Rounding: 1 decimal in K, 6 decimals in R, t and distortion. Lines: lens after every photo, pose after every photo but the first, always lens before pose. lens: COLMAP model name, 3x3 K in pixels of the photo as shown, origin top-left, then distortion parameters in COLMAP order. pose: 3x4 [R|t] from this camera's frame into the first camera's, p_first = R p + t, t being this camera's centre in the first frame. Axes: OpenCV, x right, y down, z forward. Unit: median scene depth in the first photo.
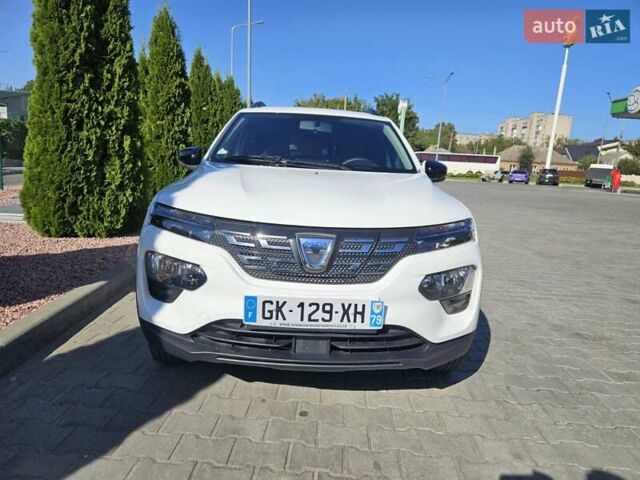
lens RADIAL K [[449.3, 0, 328.8], [0, 449.3, 246.0], [0, 0, 1]] dist [0.016462, 0.000745]
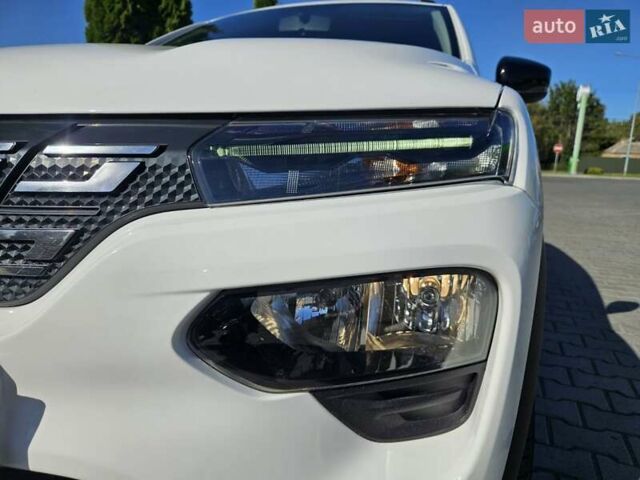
lens RADIAL K [[438.1, 0, 320.0], [0, 438.1, 240.0], [0, 0, 1]] dist [0.043652, -0.047067]
pose [[0.930005, 0.035711, -0.365807, 0.149861], [-0.042479, 0.999043, -0.010466, 0.015331], [0.365083, 0.025272, 0.930632, 0.335536]]
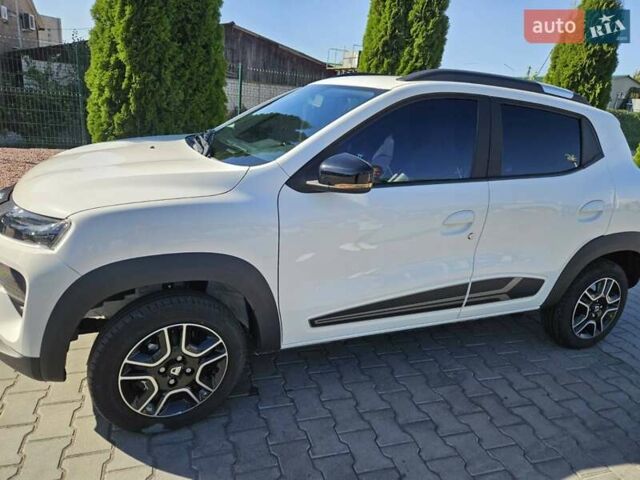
lens RADIAL K [[449.3, 0, 328.8], [0, 449.3, 246.0], [0, 0, 1]] dist [0.016462, 0.000745]
pose [[0.312977, 0.270551, -0.910411, 0.554092], [-0.242181, 0.949615, 0.198946, -0.136227], [0.918365, 0.158219, 0.362730, 0.560701]]
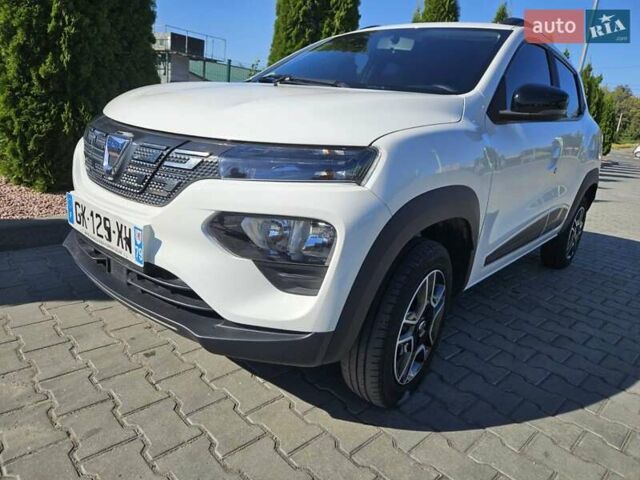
lens RADIAL K [[438.1, 0, 320.0], [0, 438.1, 240.0], [0, 0, 1]] dist [0.043652, -0.047067]
pose [[0.711792, 0.206093, -0.671474, 0.320290], [-0.186281, 0.977141, 0.102444, 0.005227], [0.677238, 0.052164, 0.733913, 0.266712]]
